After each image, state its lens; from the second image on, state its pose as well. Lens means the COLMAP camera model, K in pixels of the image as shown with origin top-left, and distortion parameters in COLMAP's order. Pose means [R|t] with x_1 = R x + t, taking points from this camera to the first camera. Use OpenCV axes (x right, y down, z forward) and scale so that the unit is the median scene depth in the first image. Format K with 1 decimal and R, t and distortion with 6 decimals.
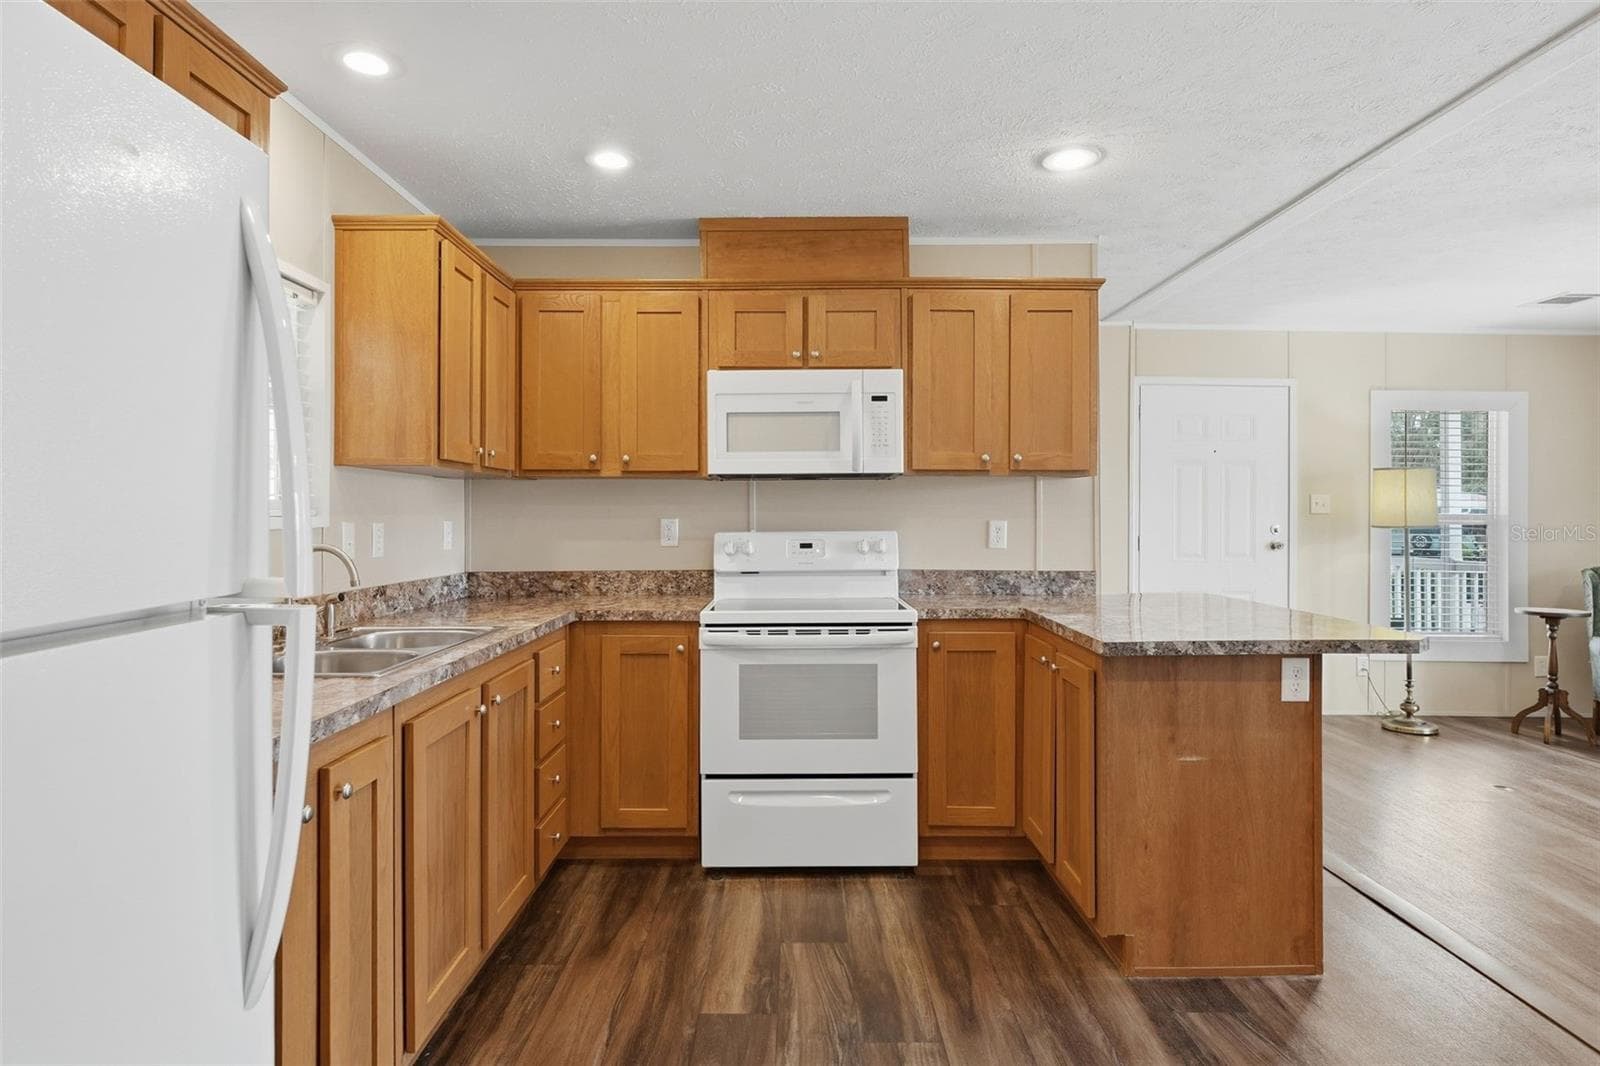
lens RADIAL K [[895.6, 0, 802.0], [0, 895.6, 507.6], [0, 0, 1]] dist [-0.005309, 0.000567]
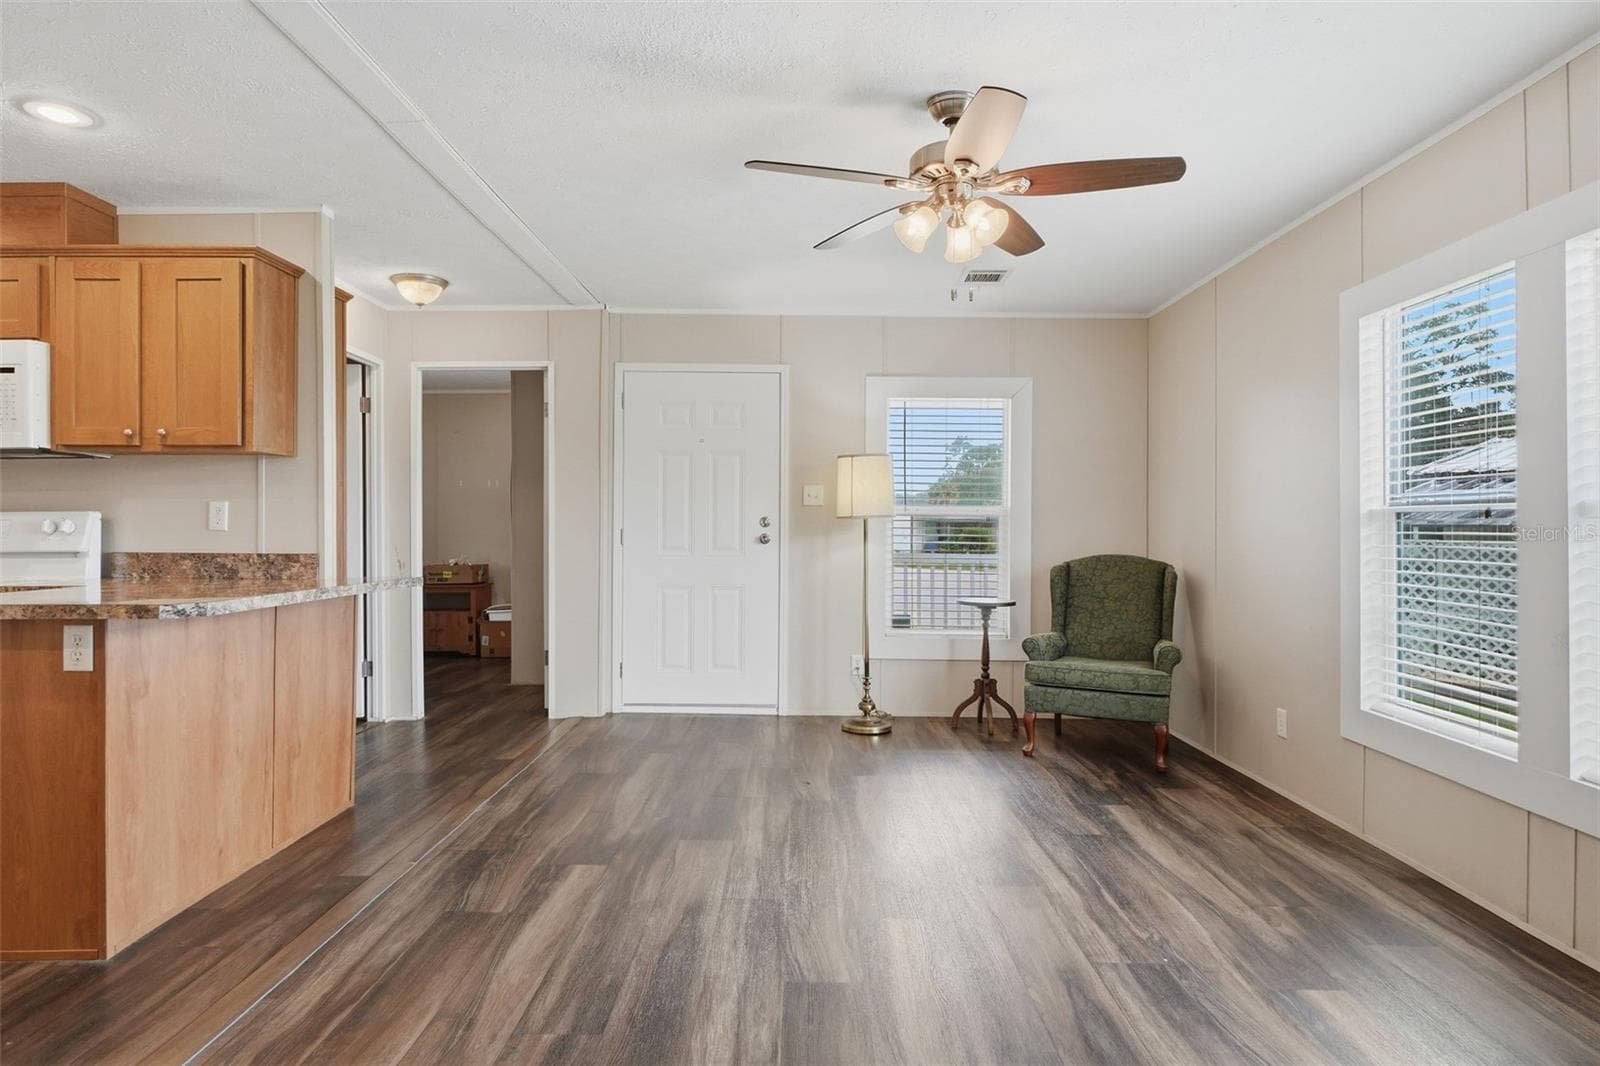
lens RADIAL K [[922.5, 0, 795.4], [0, 922.5, 521.5], [0, 0, 1]] dist [0.003395, -0.001969]
pose [[0.999972, -0.000190, -0.007494, 0.921029], [0.000176, 0.999998, -0.001897, 0.041589], [0.007494, 0.001896, 0.999970, 0.016977]]
